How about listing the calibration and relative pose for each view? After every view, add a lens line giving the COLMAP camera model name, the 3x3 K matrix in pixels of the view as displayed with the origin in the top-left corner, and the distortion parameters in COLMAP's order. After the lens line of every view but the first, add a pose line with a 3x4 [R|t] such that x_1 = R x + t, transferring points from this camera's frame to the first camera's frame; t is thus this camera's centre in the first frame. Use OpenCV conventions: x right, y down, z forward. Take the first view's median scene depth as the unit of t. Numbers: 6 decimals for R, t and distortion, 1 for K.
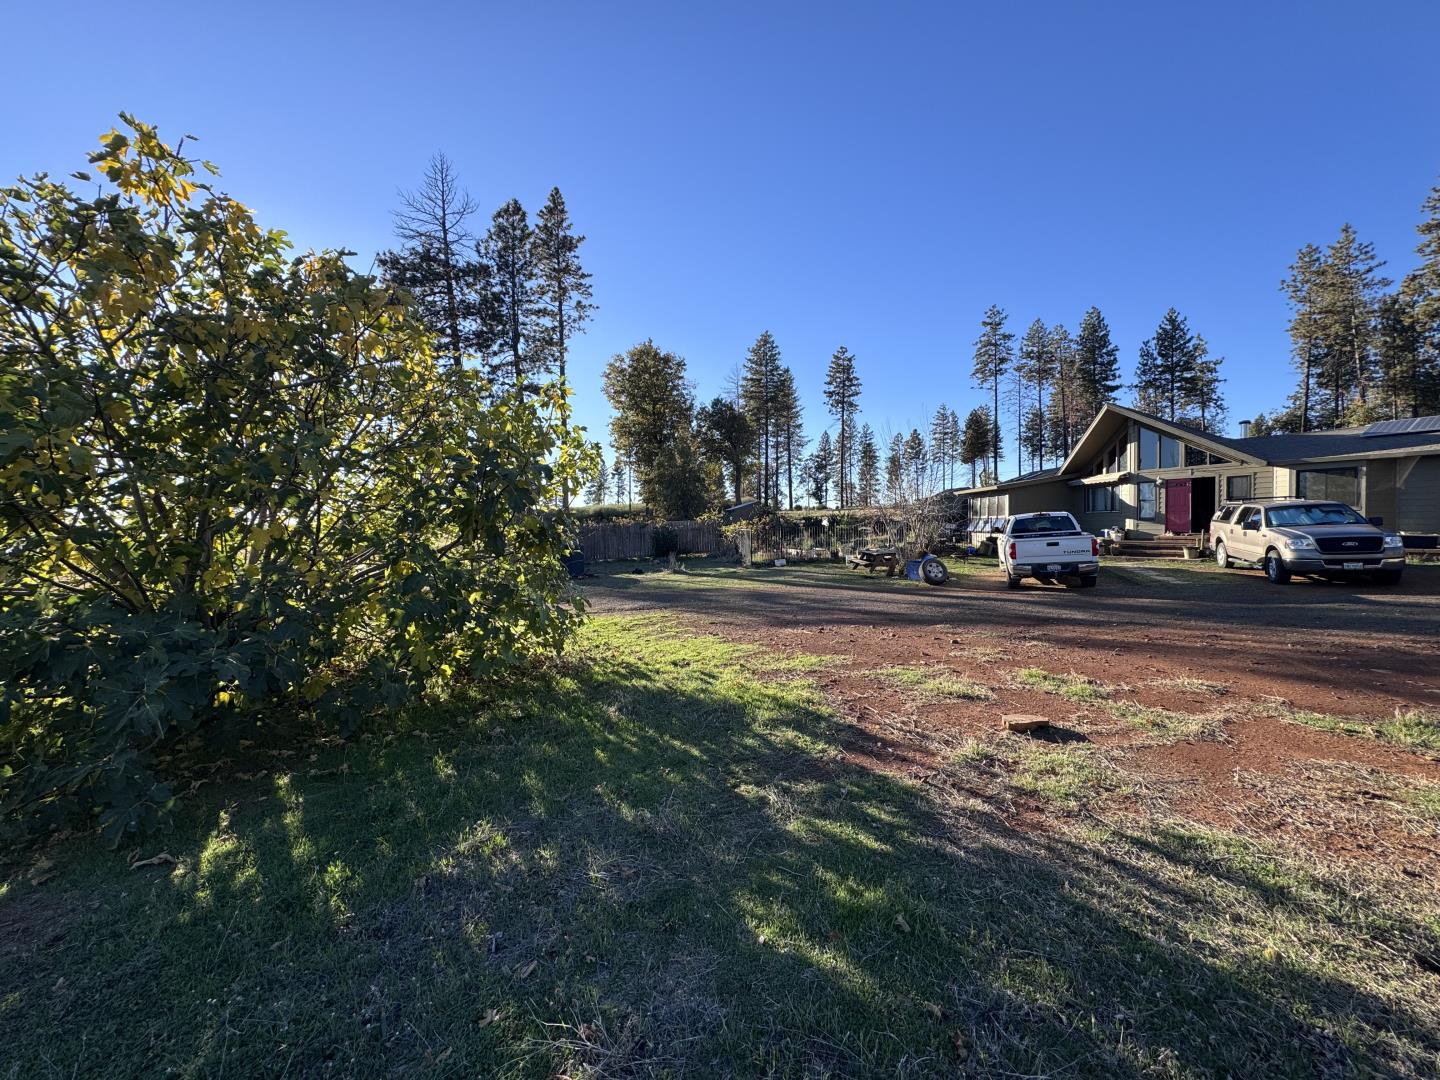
lens RADIAL K [[572.9, 0, 717.9], [0, 572.9, 533.7], [0, 0, 1]] dist [-0.002125, -0.000016]
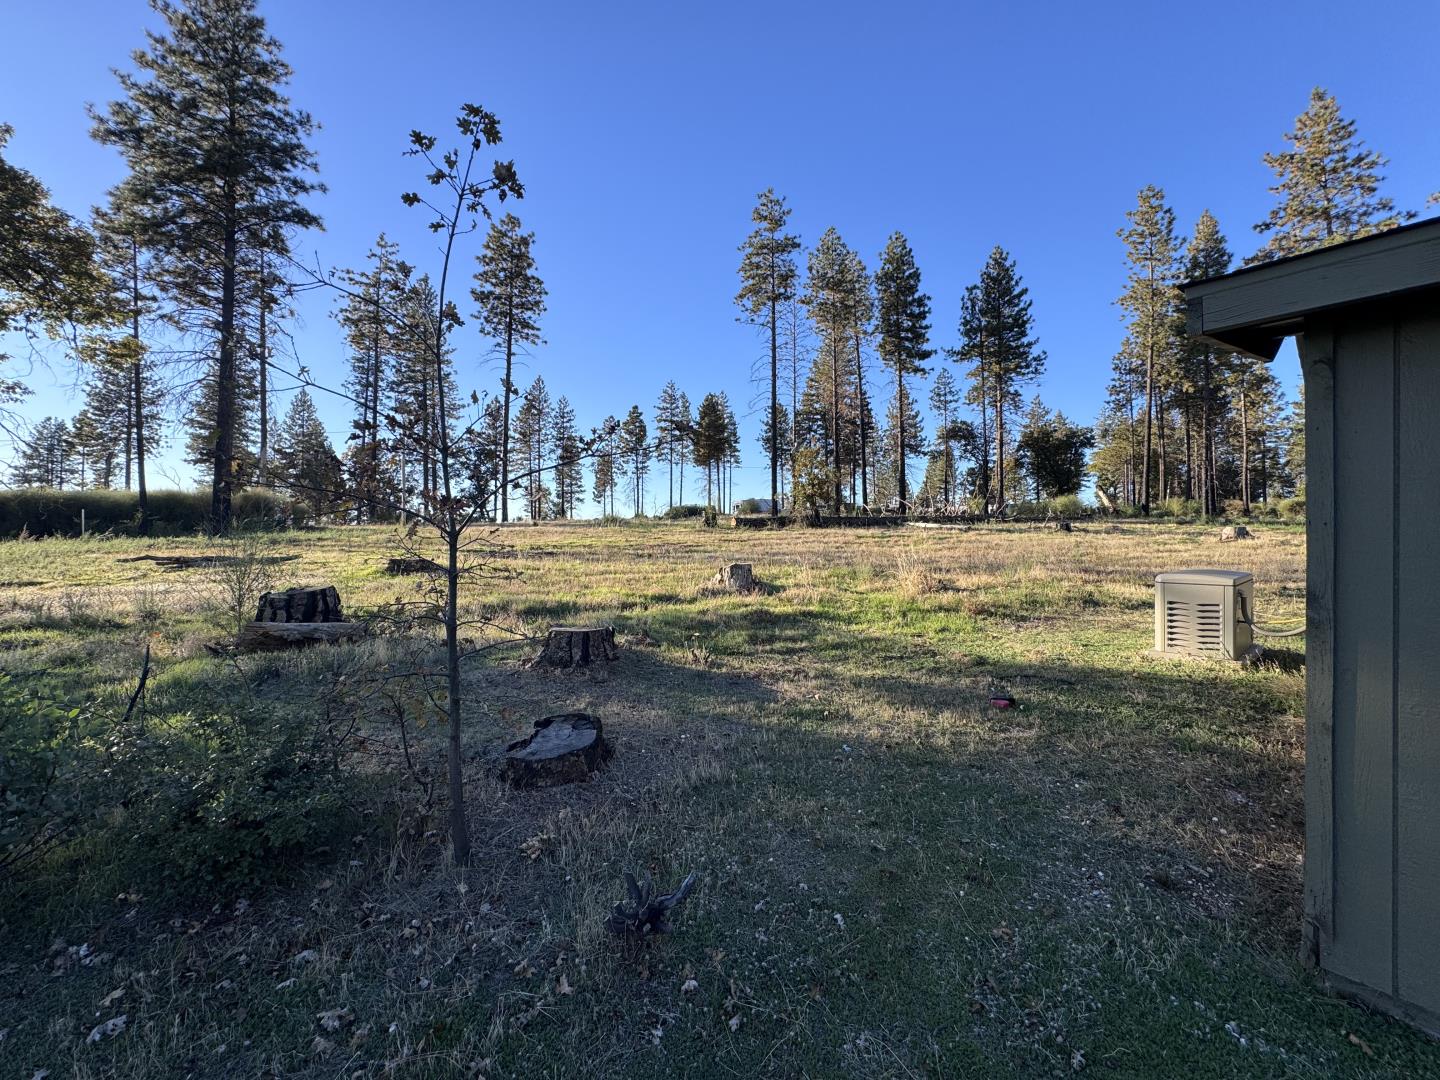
lens RADIAL K [[572.9, 0, 719.7], [0, 572.9, 535.6], [0, 0, 1]] dist [-0.002125, -0.000016]
pose [[0.876439, 0.016435, 0.481232, 0.160525], [-0.005266, 0.999685, -0.024549, -0.023728], [-0.481484, 0.018982, 0.876249, 0.529630]]
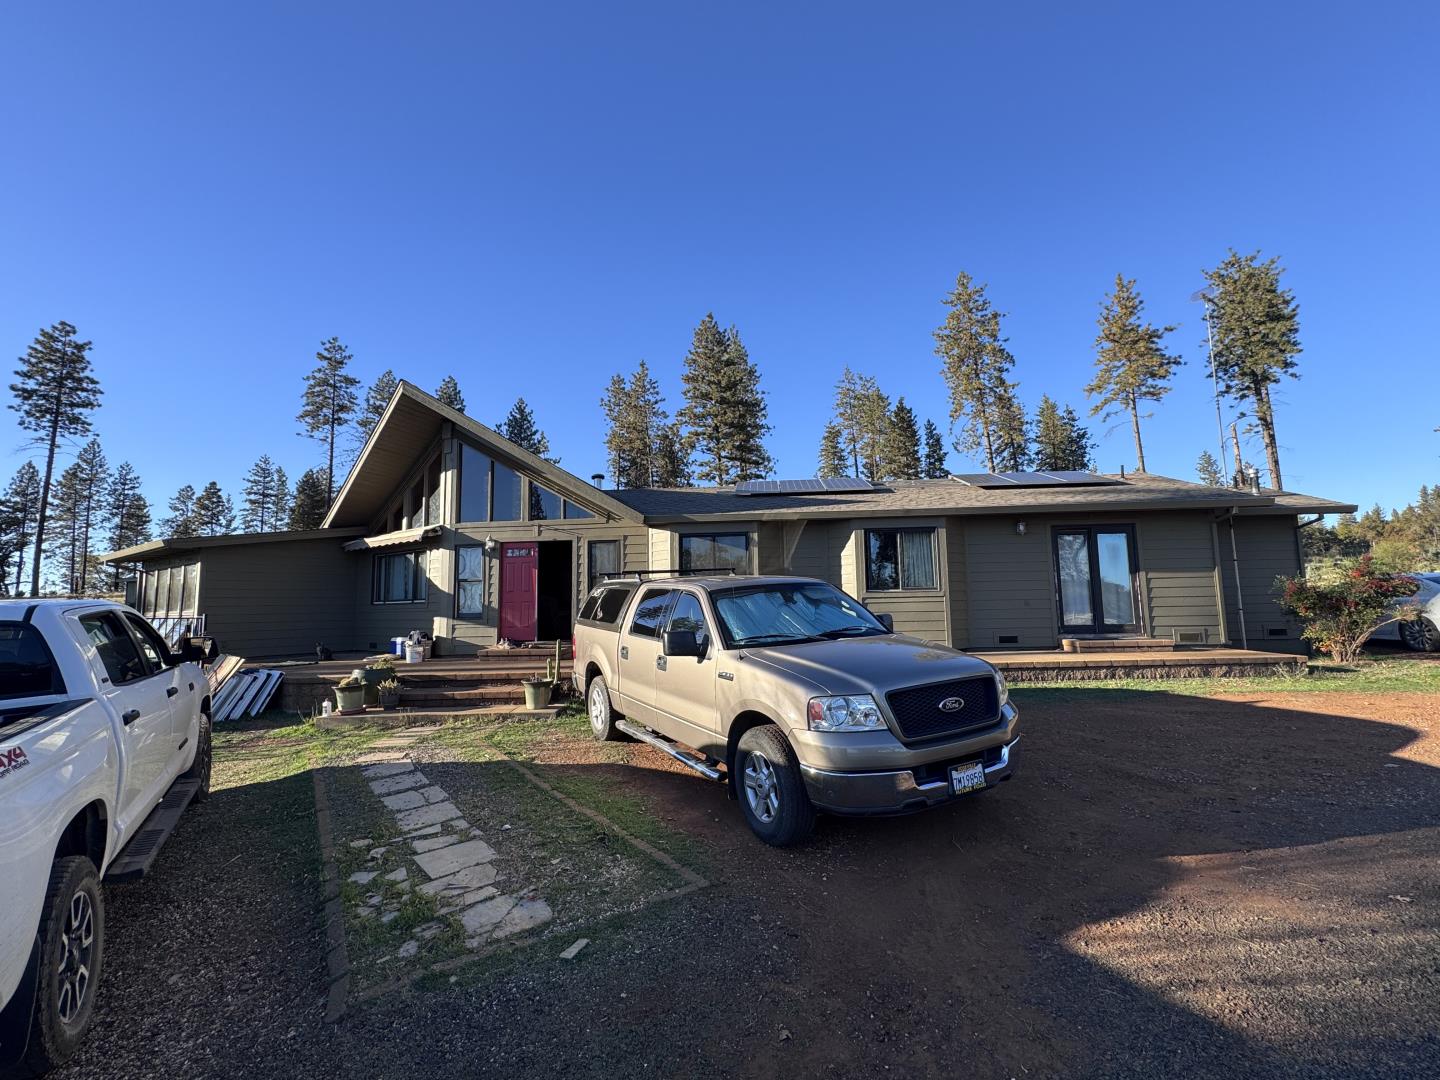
lens RADIAL K [[640.3, 0, 719.5], [0, 640.3, 535.7], [0, 0, 1]] dist [-0.004526, 0.001280]
pose [[0.564511, 0.089100, 0.820602, 0.090348], [0.029268, 0.991371, -0.127776, -0.003973], [-0.824906, 0.096148, 0.557033, 0.110188]]
